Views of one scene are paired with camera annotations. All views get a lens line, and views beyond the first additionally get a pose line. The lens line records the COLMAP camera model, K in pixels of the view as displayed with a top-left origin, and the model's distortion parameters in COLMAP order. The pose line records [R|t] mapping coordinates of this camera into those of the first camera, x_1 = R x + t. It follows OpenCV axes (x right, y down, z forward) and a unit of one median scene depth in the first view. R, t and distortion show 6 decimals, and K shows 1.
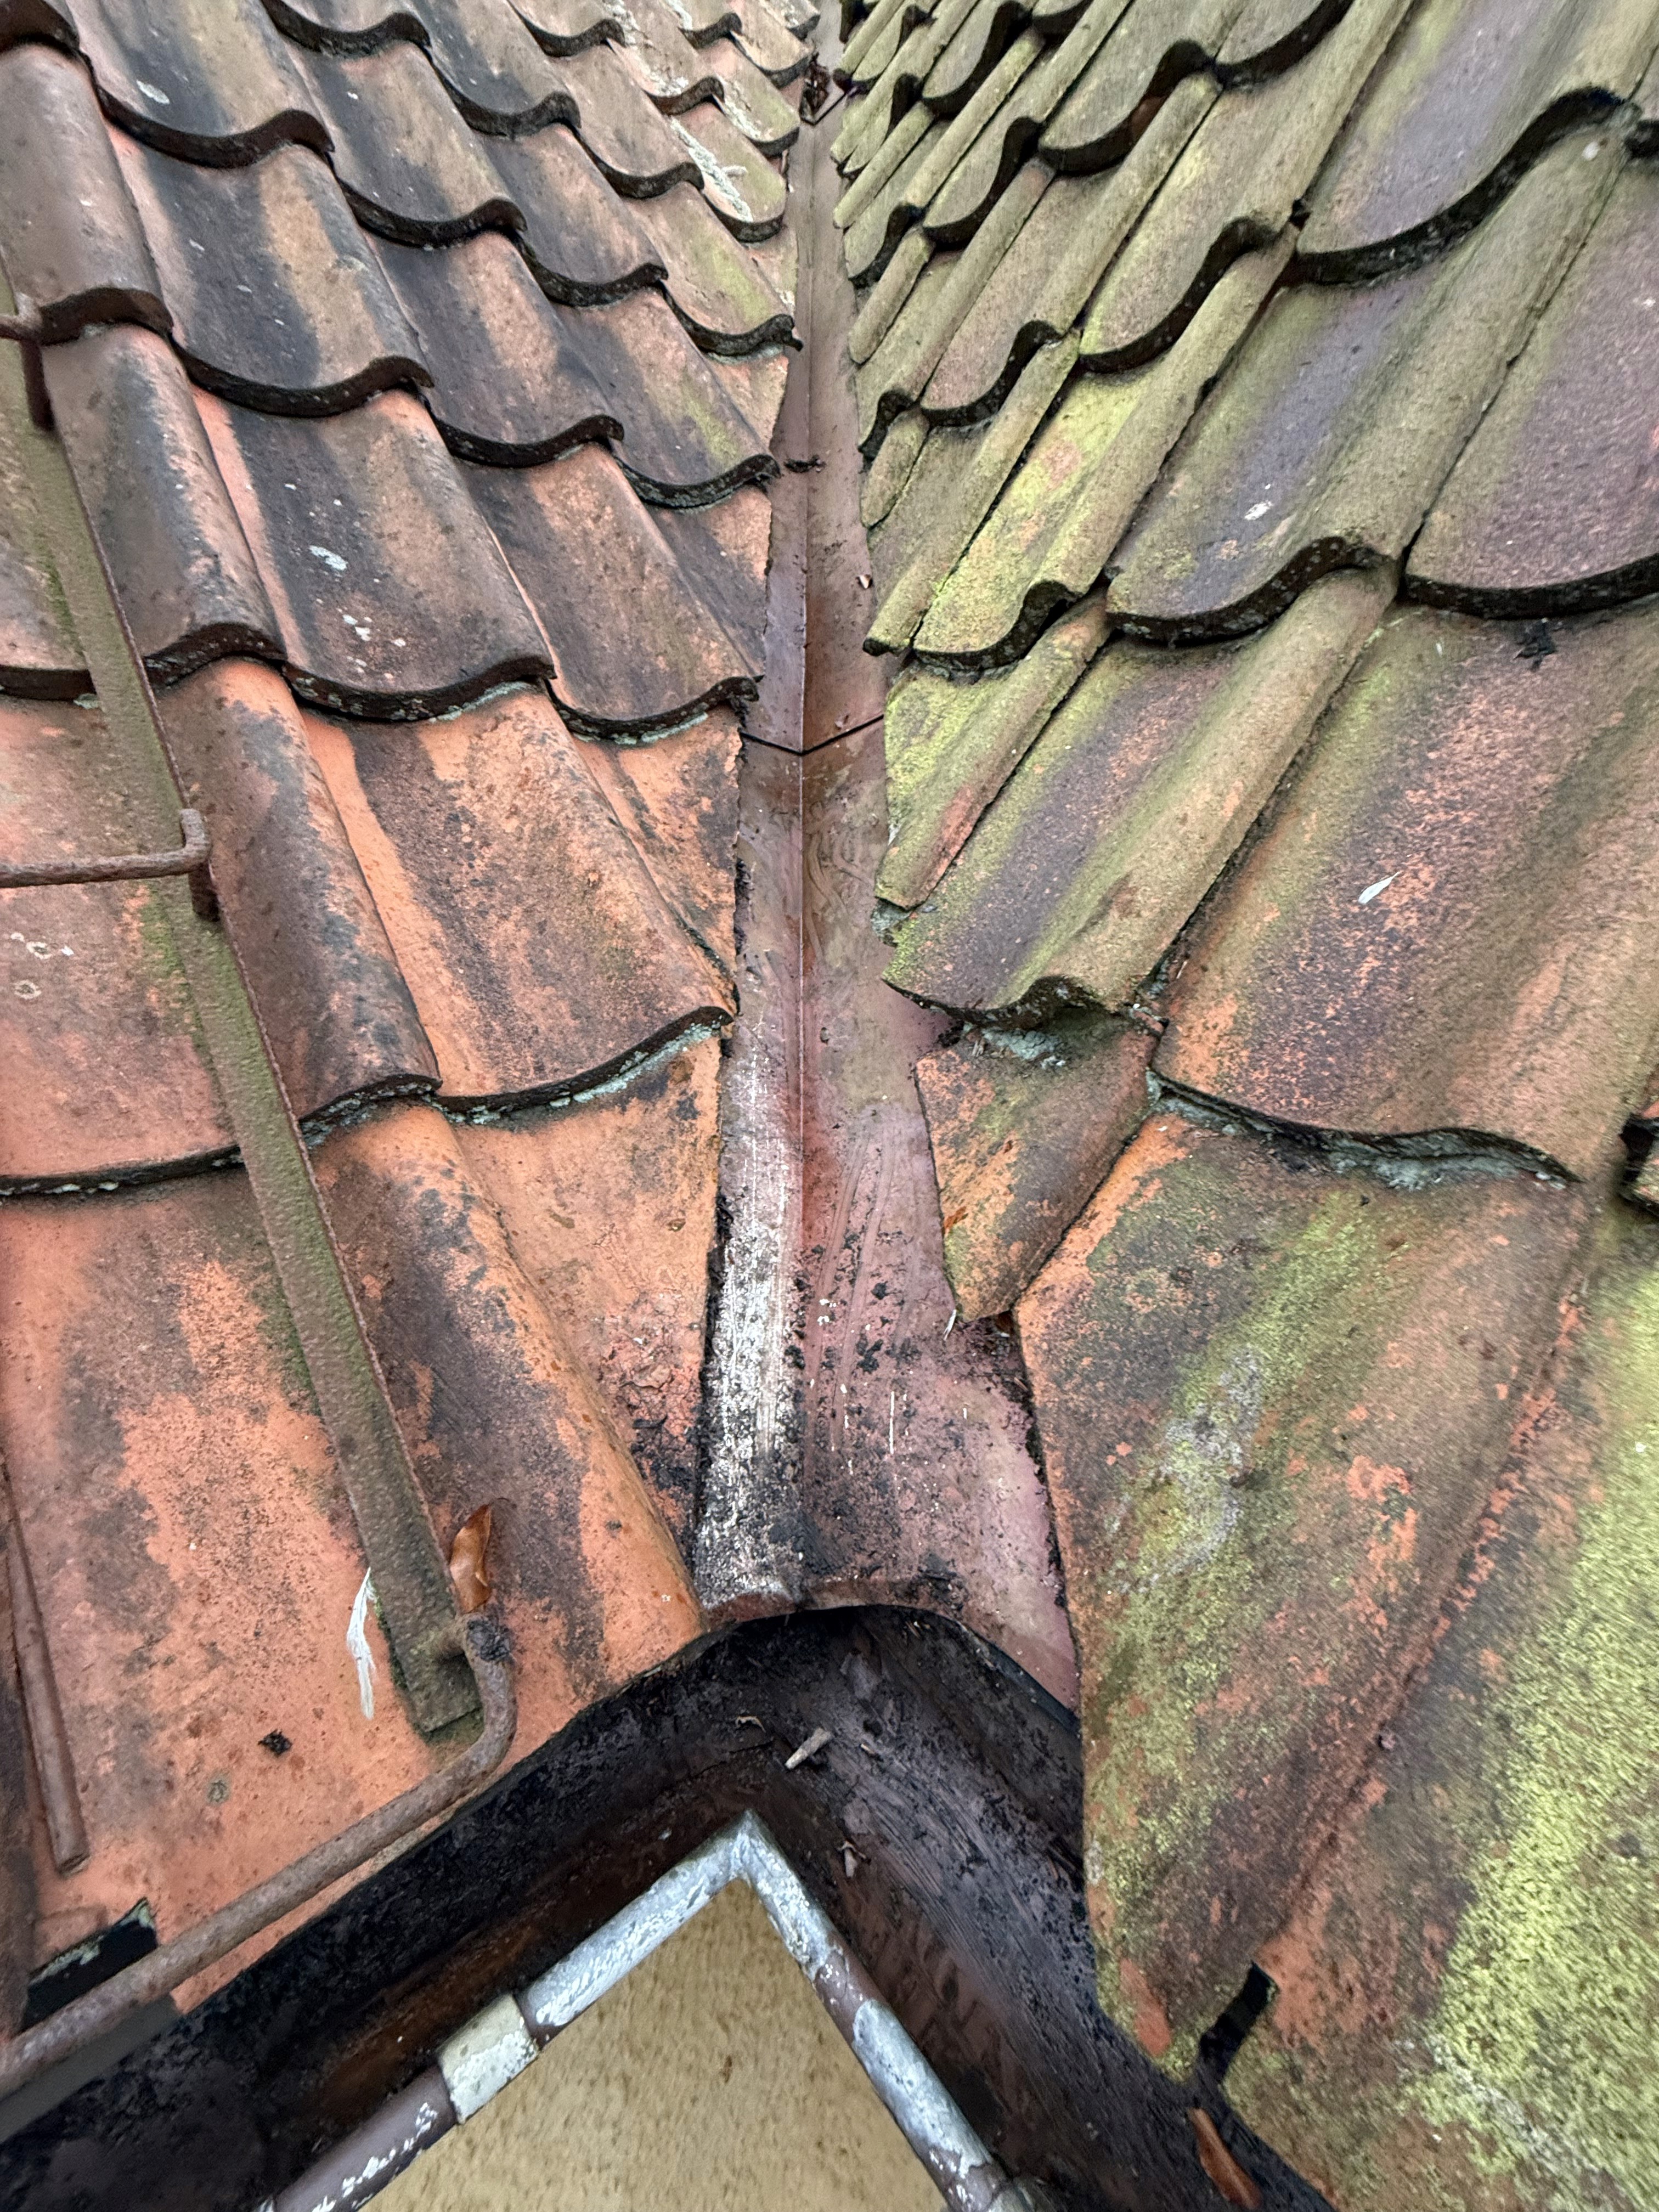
lens RADIAL K [[888.7, 0, 828.4], [0, 888.7, 1104.5], [0, 0, 1]] dist [-0.000346, -0.000685]
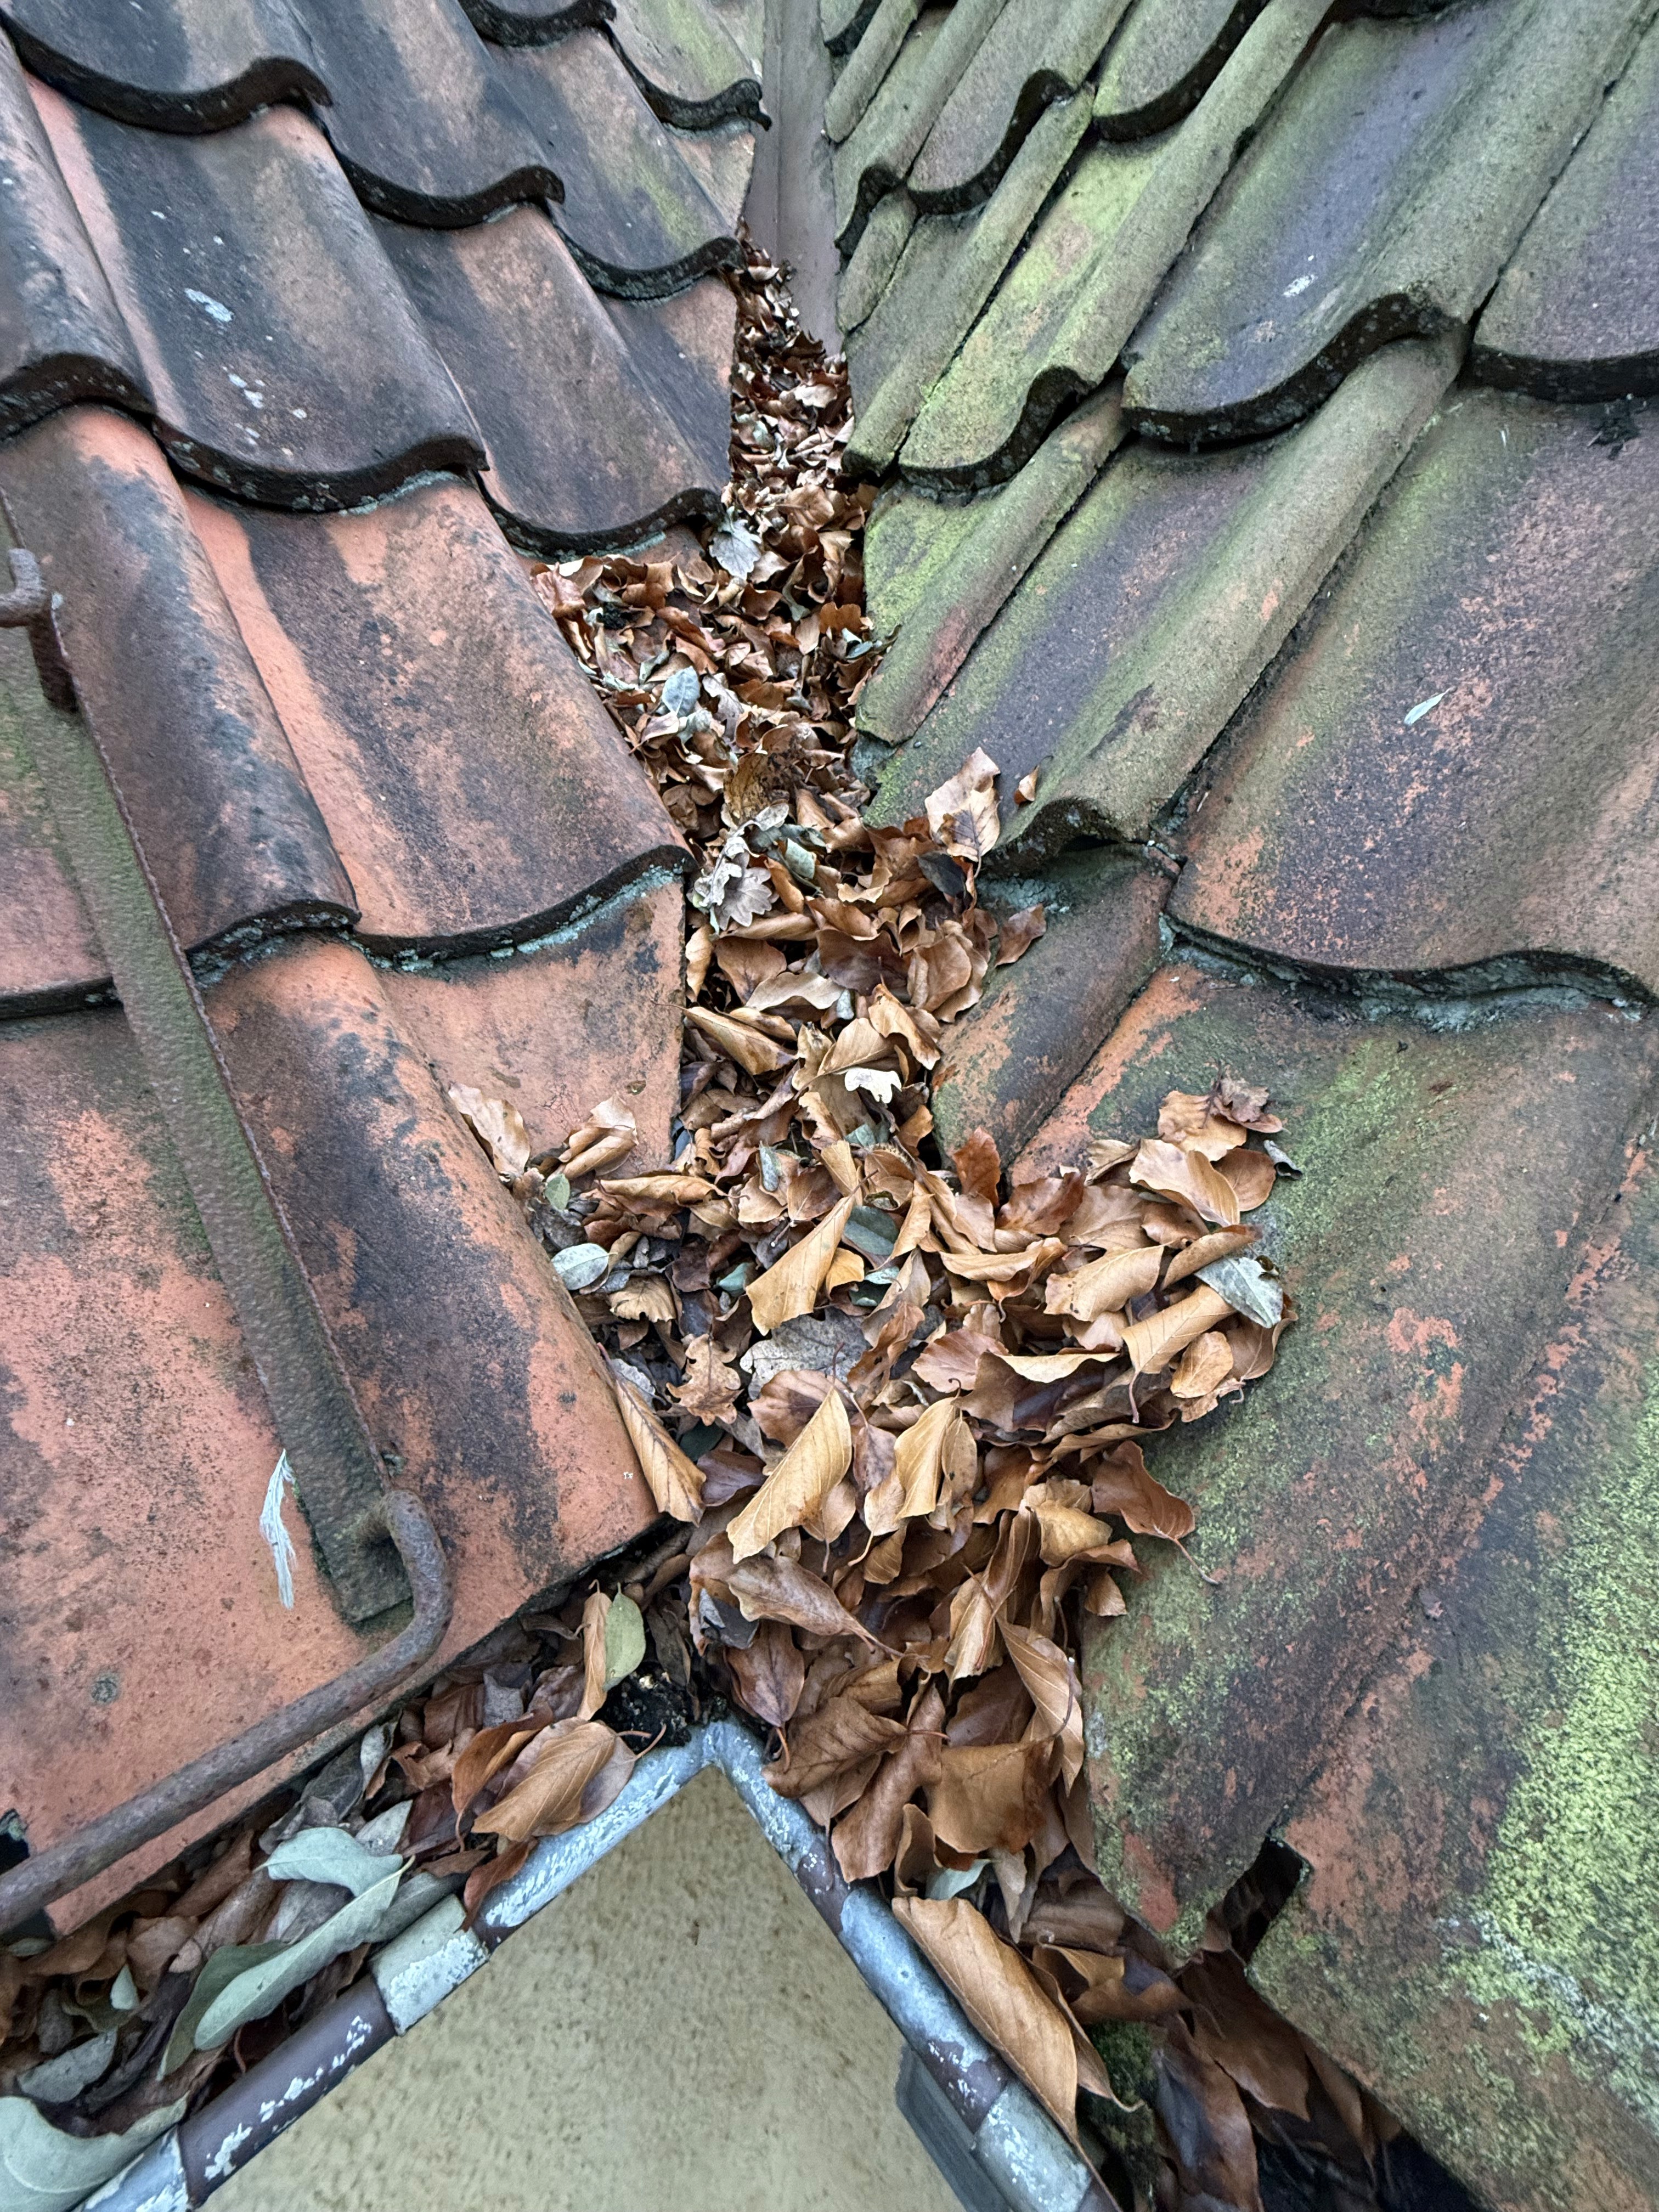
lens RADIAL K [[888.7, 0, 829.1], [0, 888.7, 1106.2], [0, 0, 1]] dist [-0.000346, -0.000685]
pose [[0.998982, 0.005095, 0.044813, -0.016958], [-0.009147, 0.995838, 0.090684, 0.079030], [-0.044164, -0.091001, 0.994871, 0.103356]]
